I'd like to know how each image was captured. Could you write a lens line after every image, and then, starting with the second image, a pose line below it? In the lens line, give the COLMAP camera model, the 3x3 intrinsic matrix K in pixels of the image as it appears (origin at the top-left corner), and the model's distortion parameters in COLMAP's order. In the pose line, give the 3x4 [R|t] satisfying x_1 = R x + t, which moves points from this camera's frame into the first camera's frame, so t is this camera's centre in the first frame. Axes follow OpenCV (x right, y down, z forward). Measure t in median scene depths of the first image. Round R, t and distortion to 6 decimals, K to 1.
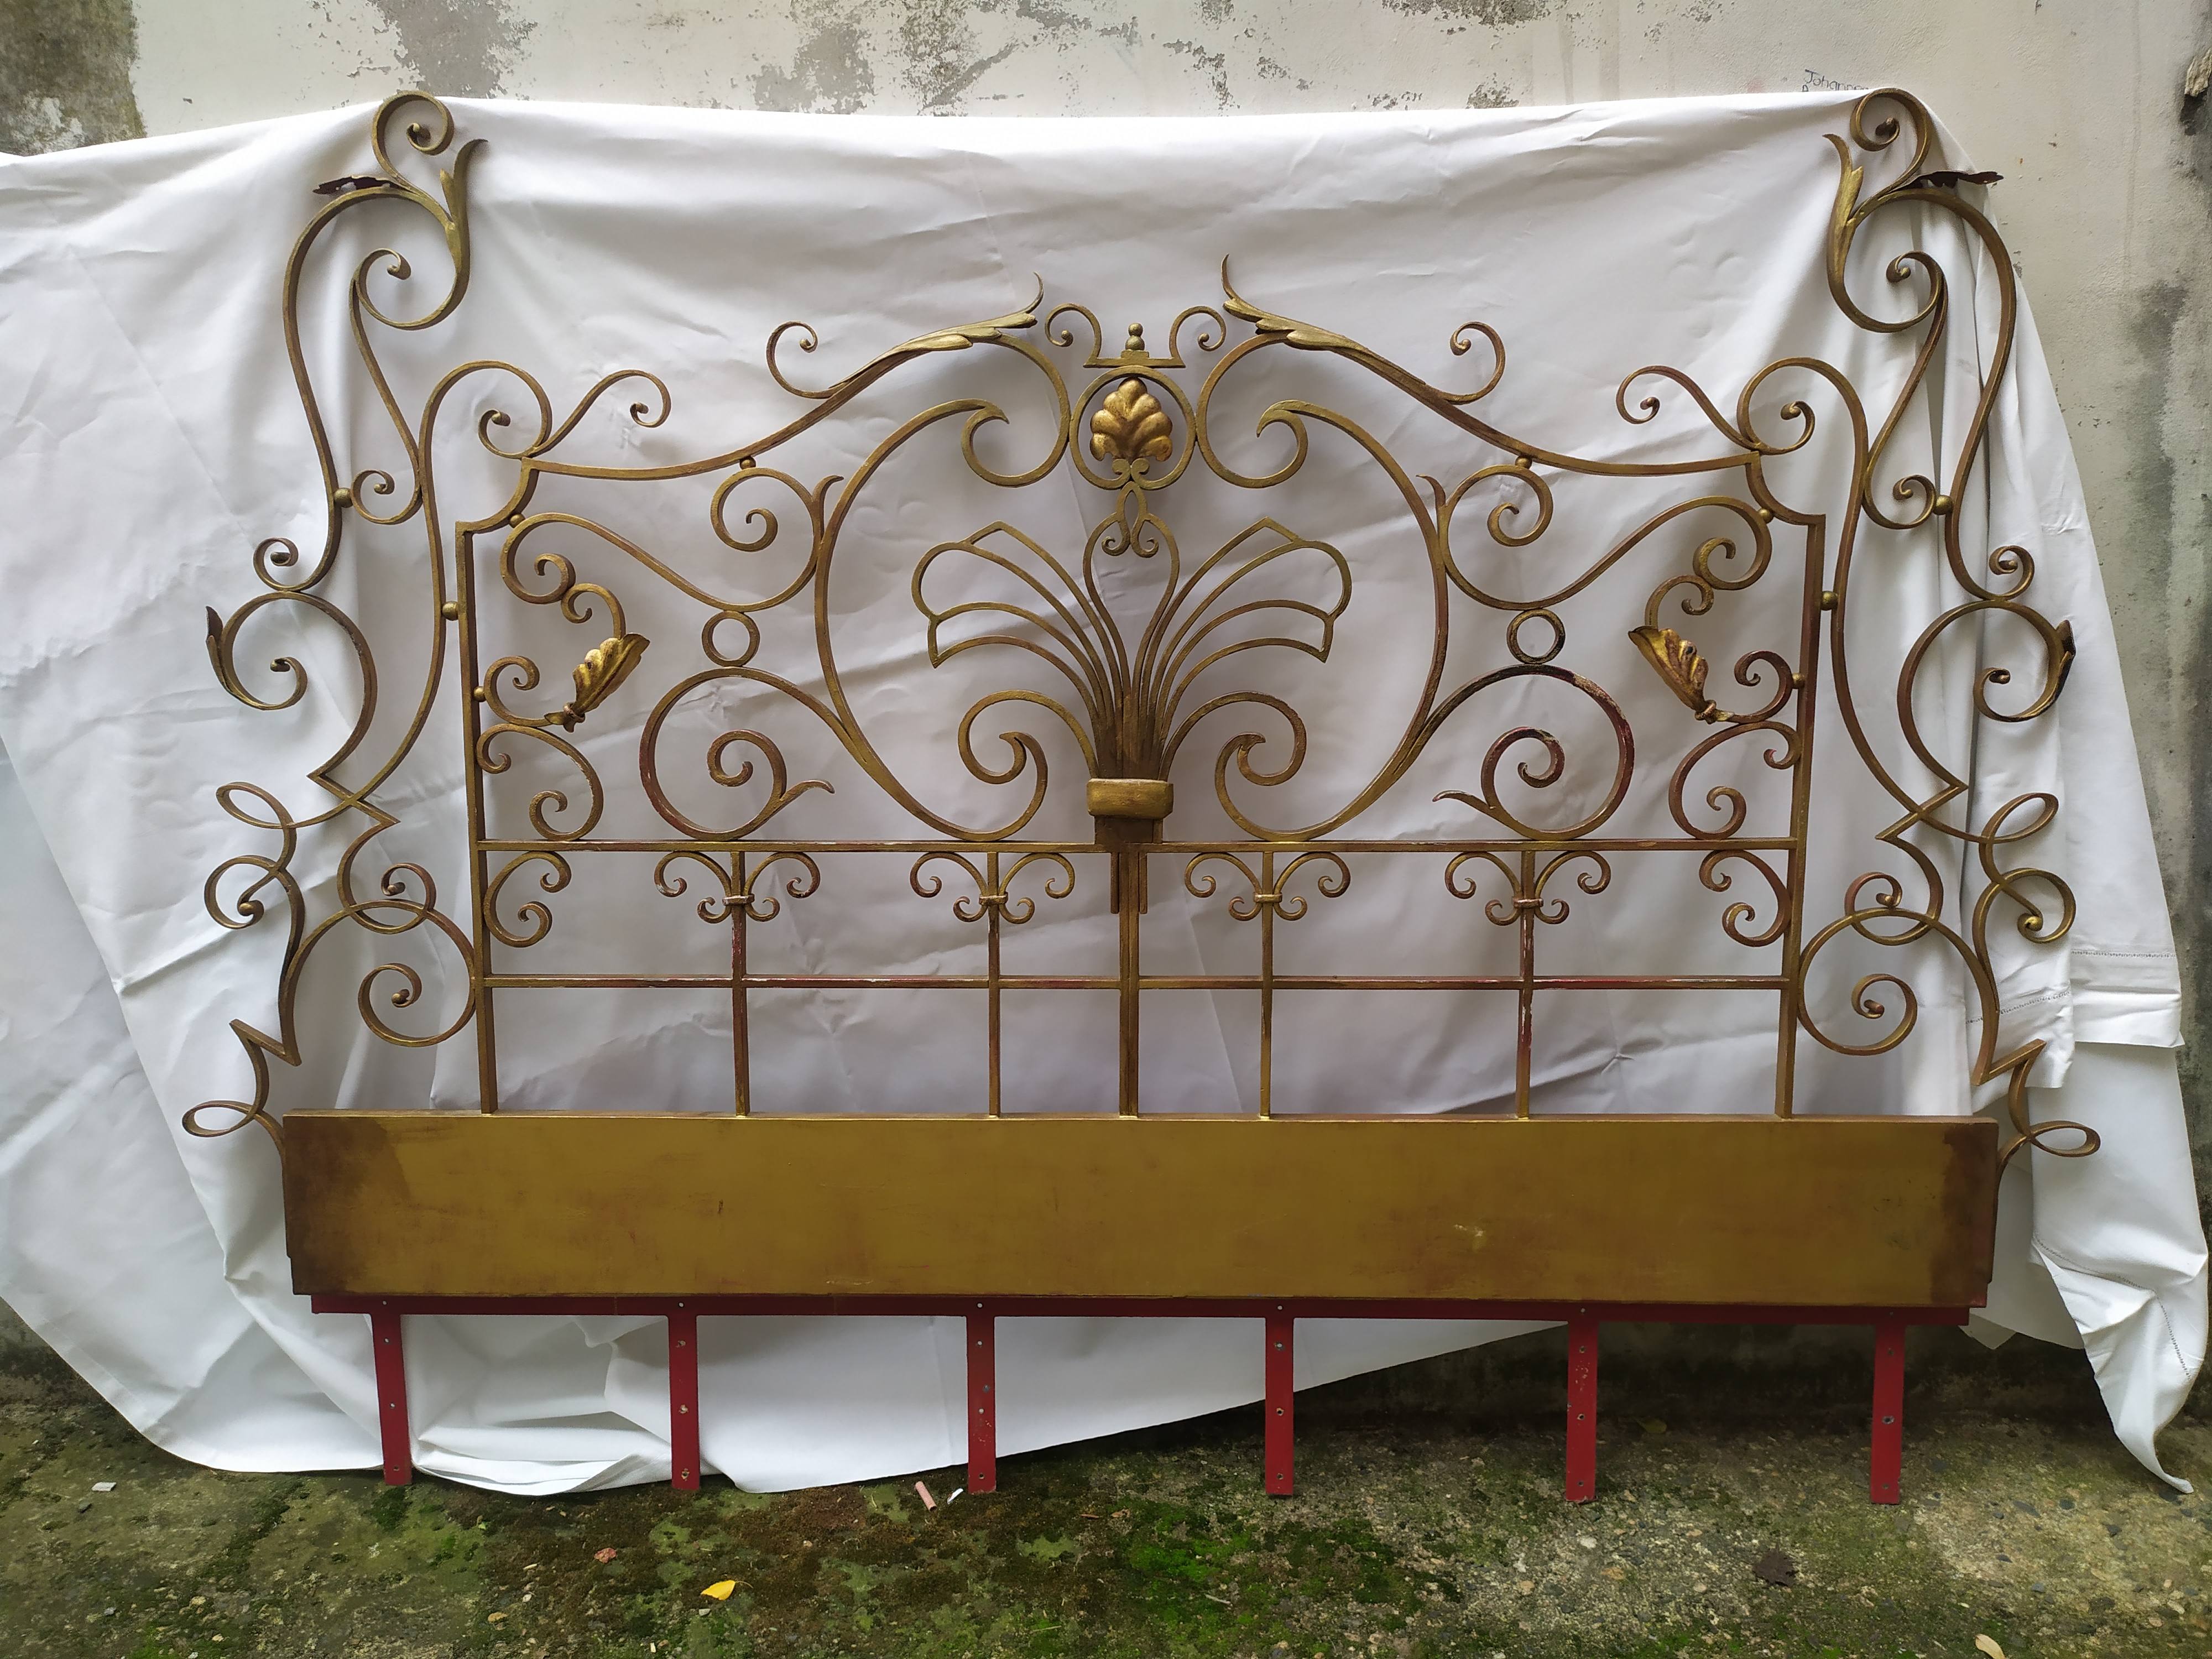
lens RADIAL K [[1694.4, 0, 1114.3], [0, 1694.4, 835.3], [0, 0, 1]] dist [0.038752, -0.046522]
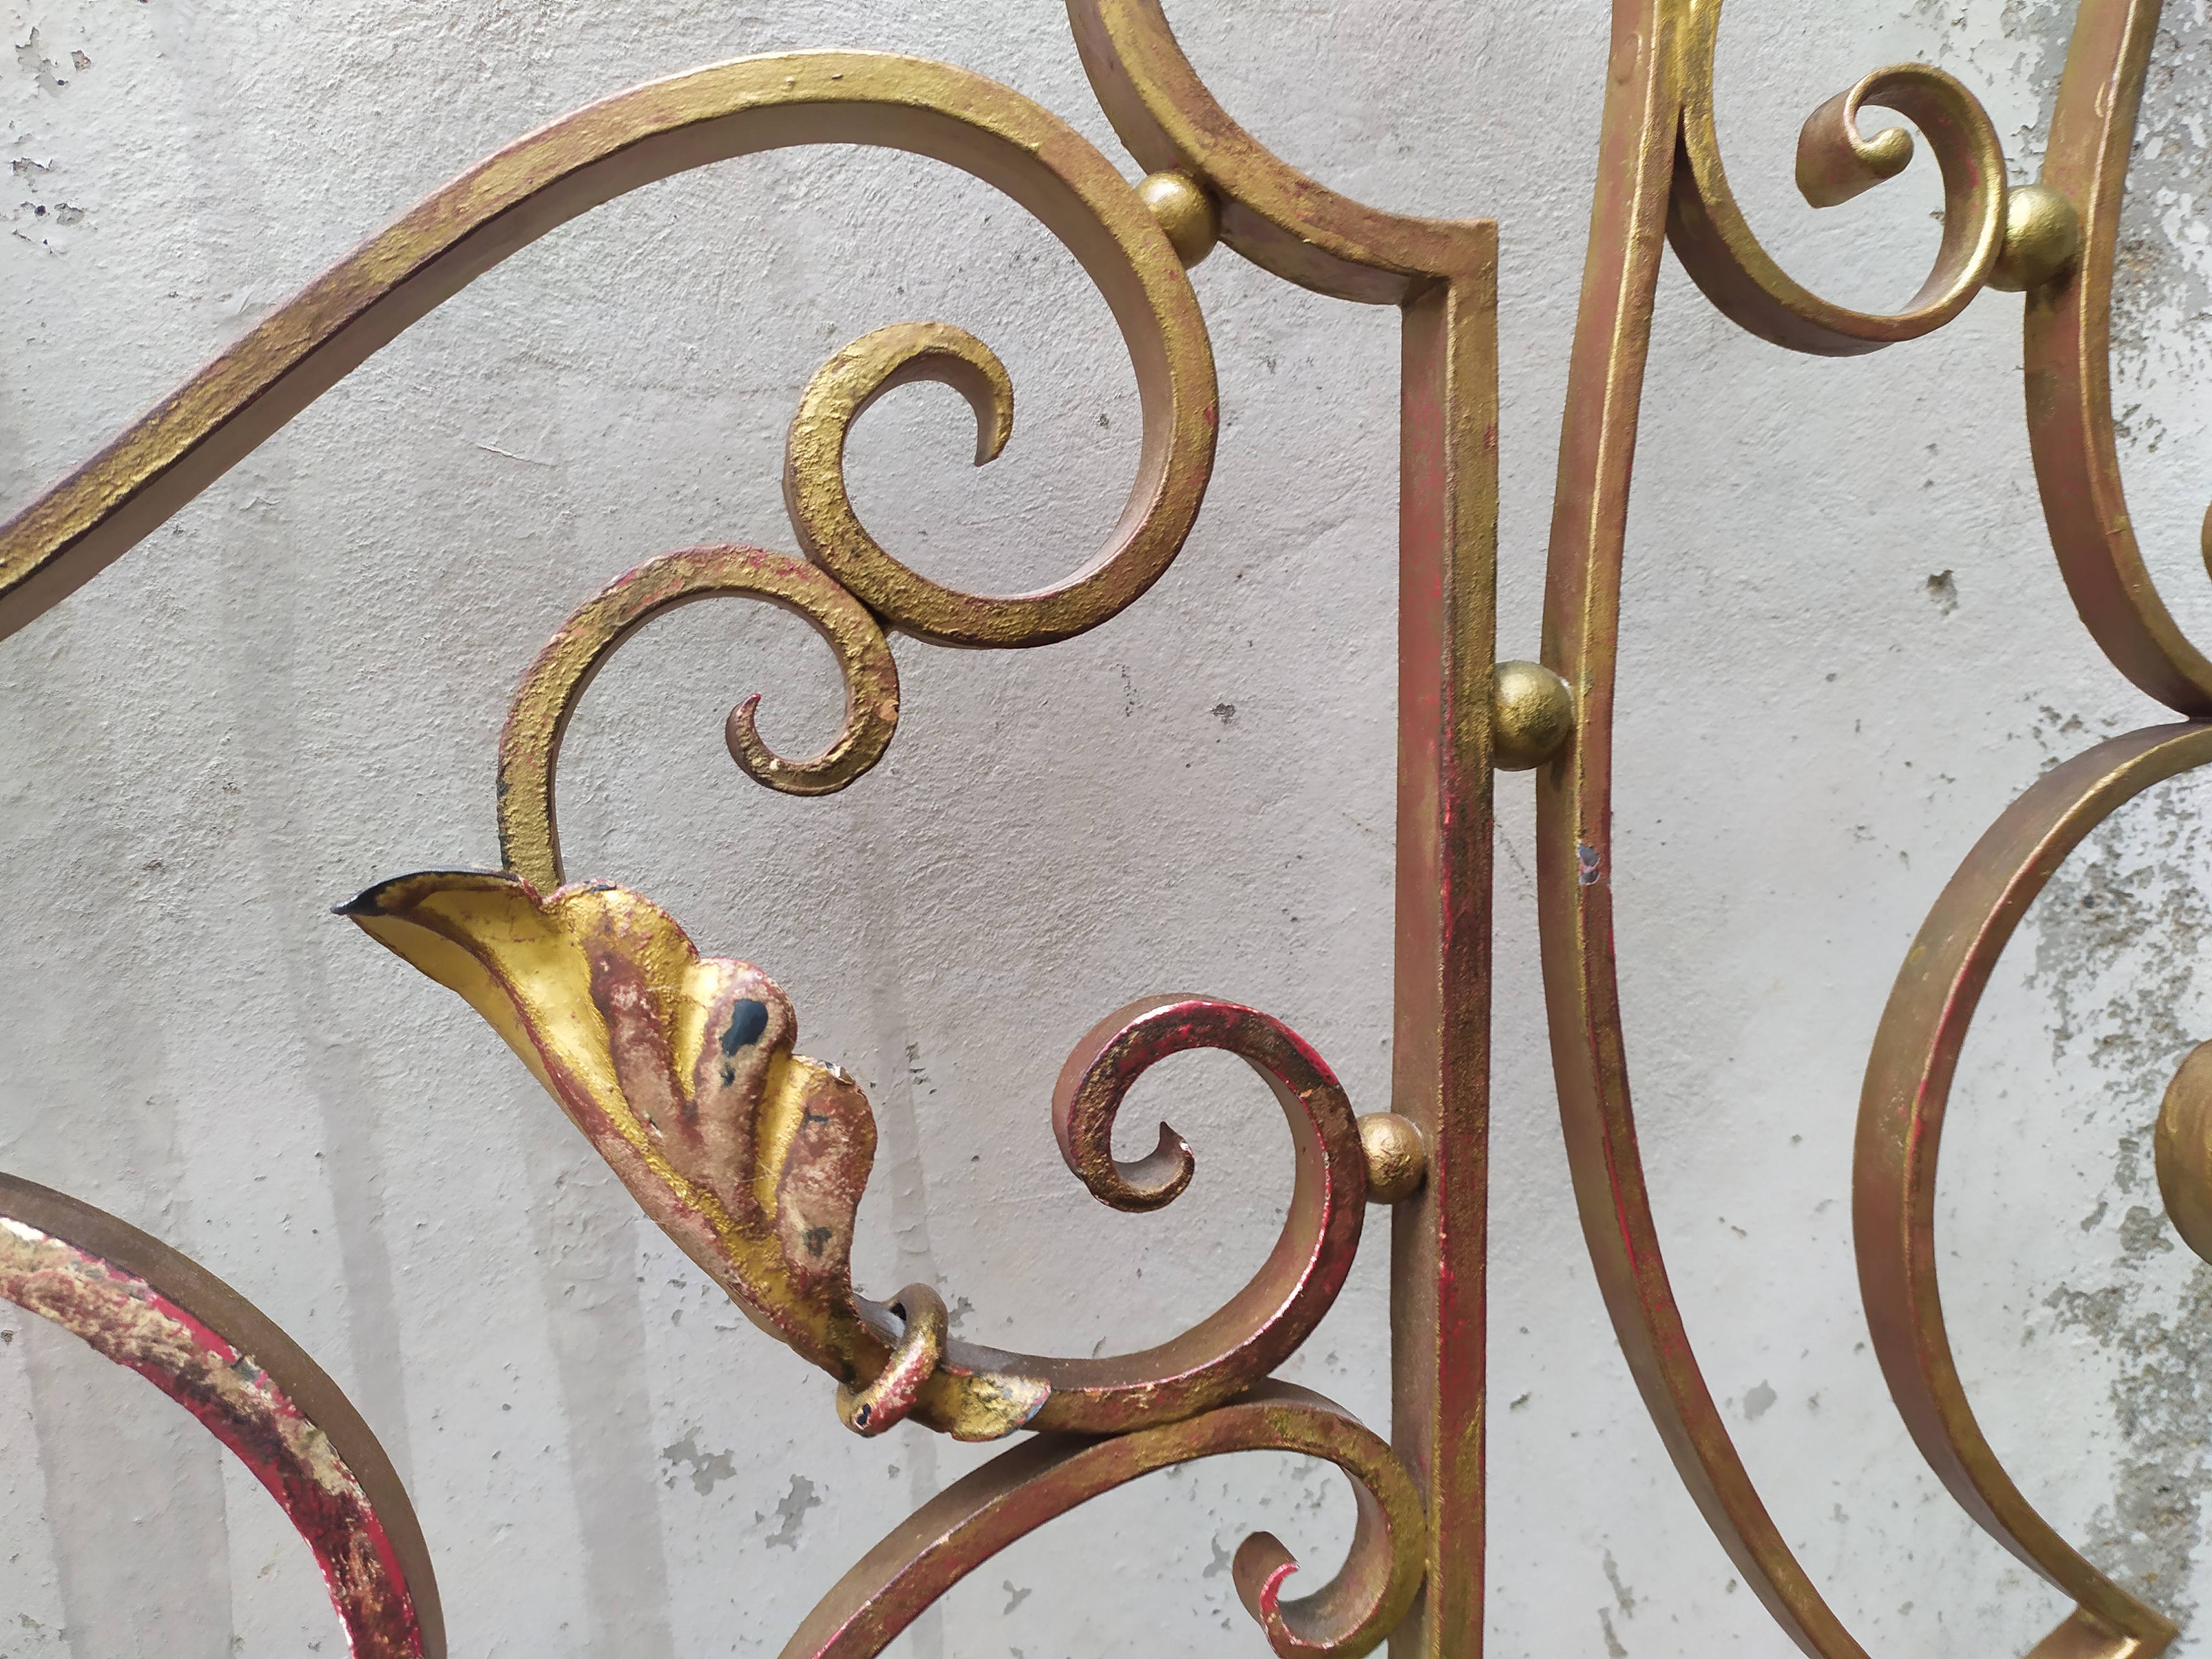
lens RADIAL K [[1694.4, 0, 1119.5], [0, 1694.4, 824.5], [0, 0, 1]] dist [0.038752, -0.046522]
pose [[0.964473, -0.012306, 0.263896, 0.322829], [0.035186, 0.995999, -0.082148, -0.110467], [-0.261829, 0.088515, 0.961047, 0.821968]]
